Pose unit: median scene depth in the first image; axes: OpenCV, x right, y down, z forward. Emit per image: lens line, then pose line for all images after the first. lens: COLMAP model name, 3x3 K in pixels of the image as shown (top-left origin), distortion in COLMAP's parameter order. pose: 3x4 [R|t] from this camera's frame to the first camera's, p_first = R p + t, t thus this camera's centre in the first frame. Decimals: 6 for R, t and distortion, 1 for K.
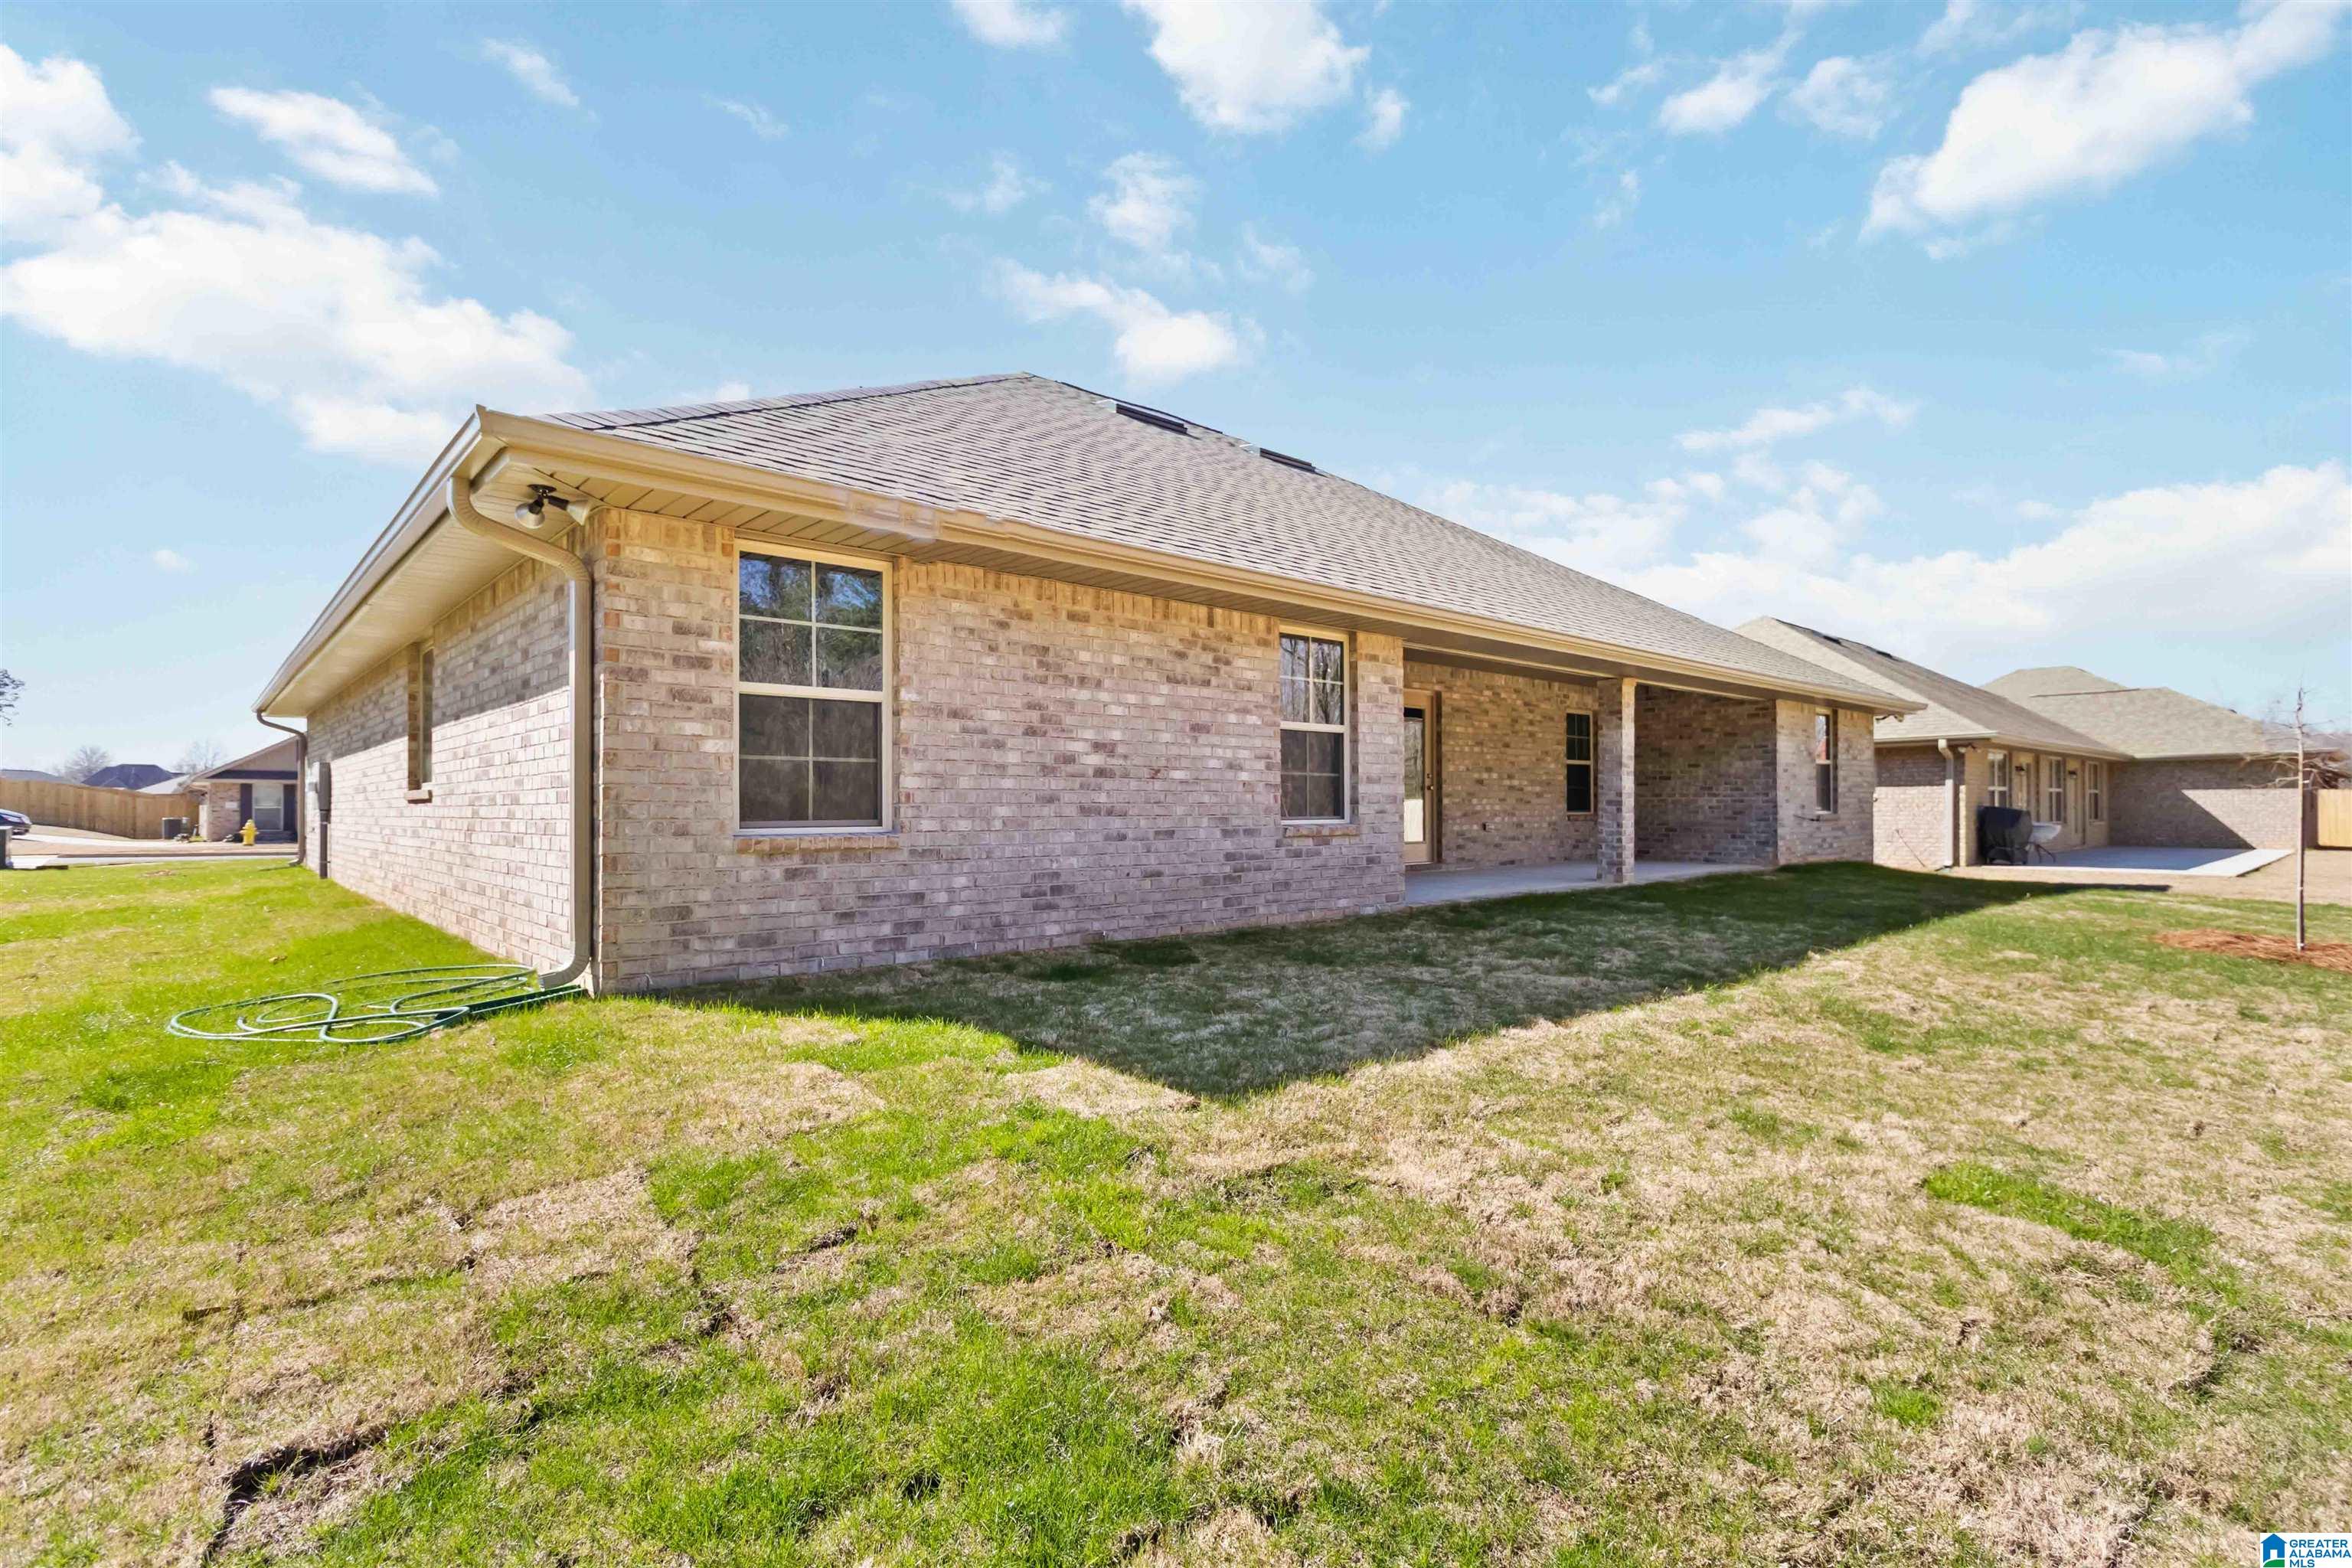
lens RADIAL K [[1122.3, 0, 1194.9], [0, 1122.3, 807.3], [0, 0, 1]] dist [0.001297, 0.000615]
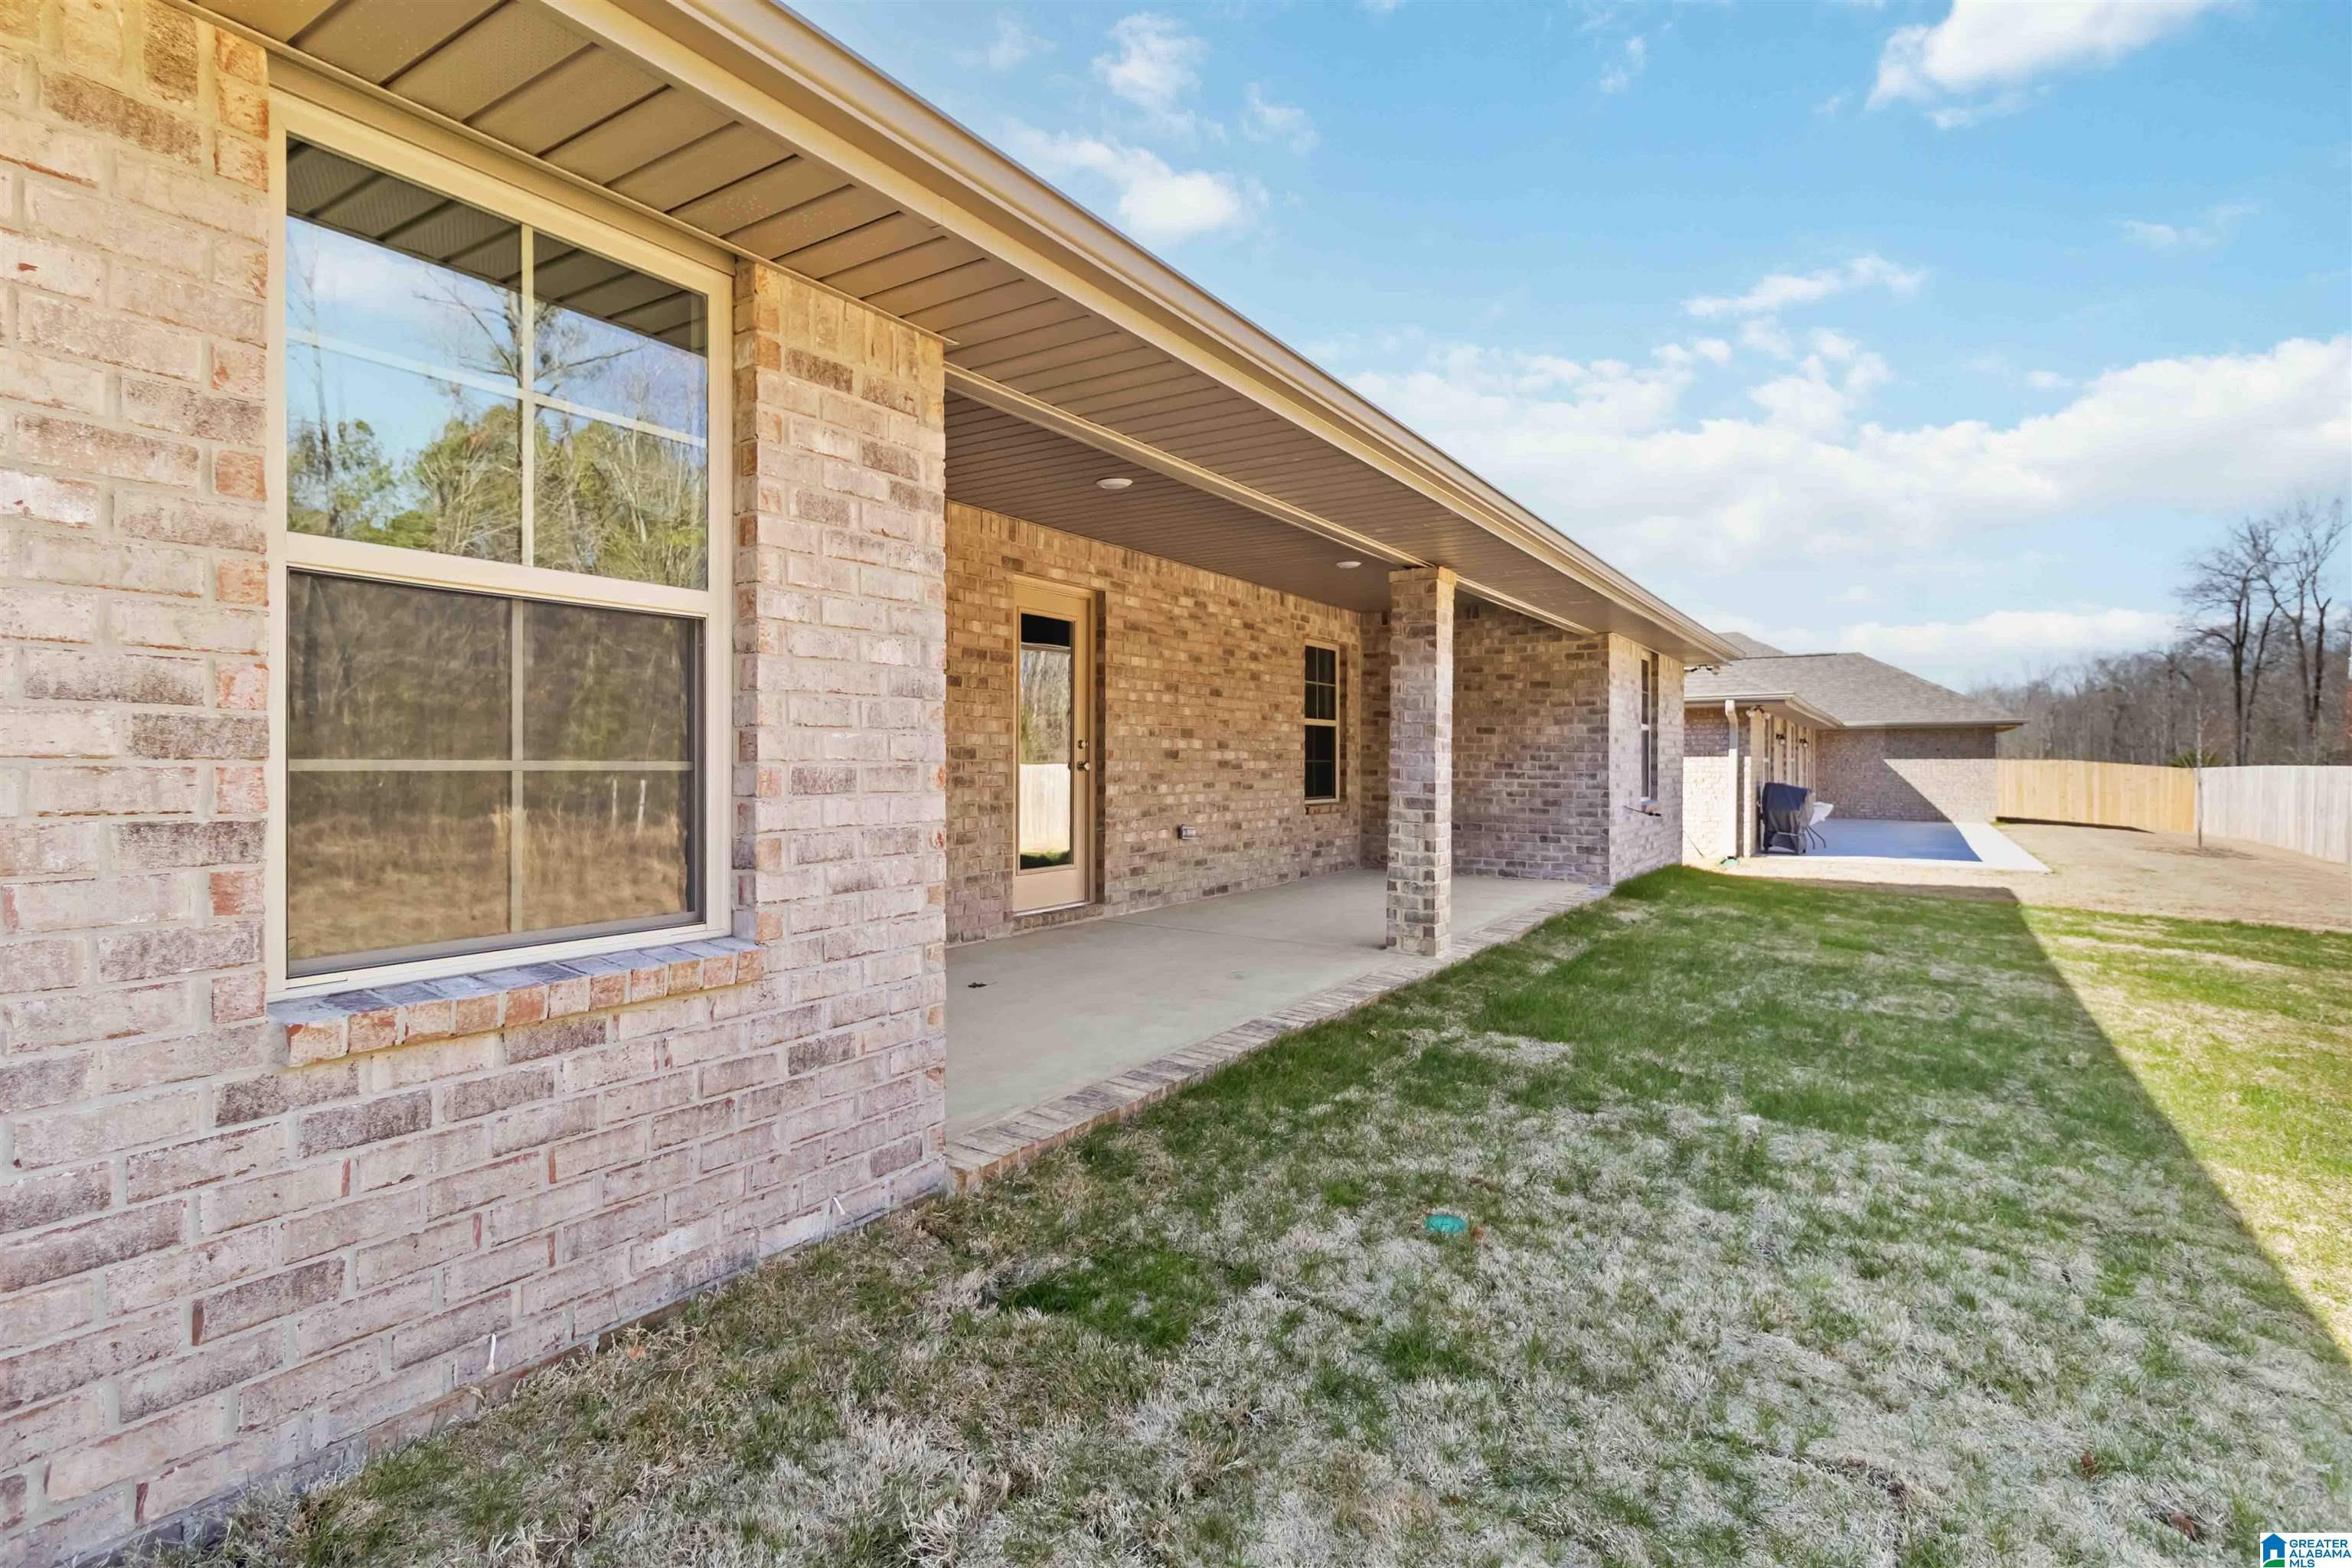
lens RADIAL K [[1122.3, 0, 1184.3], [0, 1122.3, 770.2], [0, 0, 1]] dist [0.001297, 0.000615]
pose [[0.966732, 0.004815, 0.255746, 0.115664], [-0.007307, 0.999935, 0.008796, -0.020331], [-0.255687, -0.010372, 0.966704, 0.453404]]
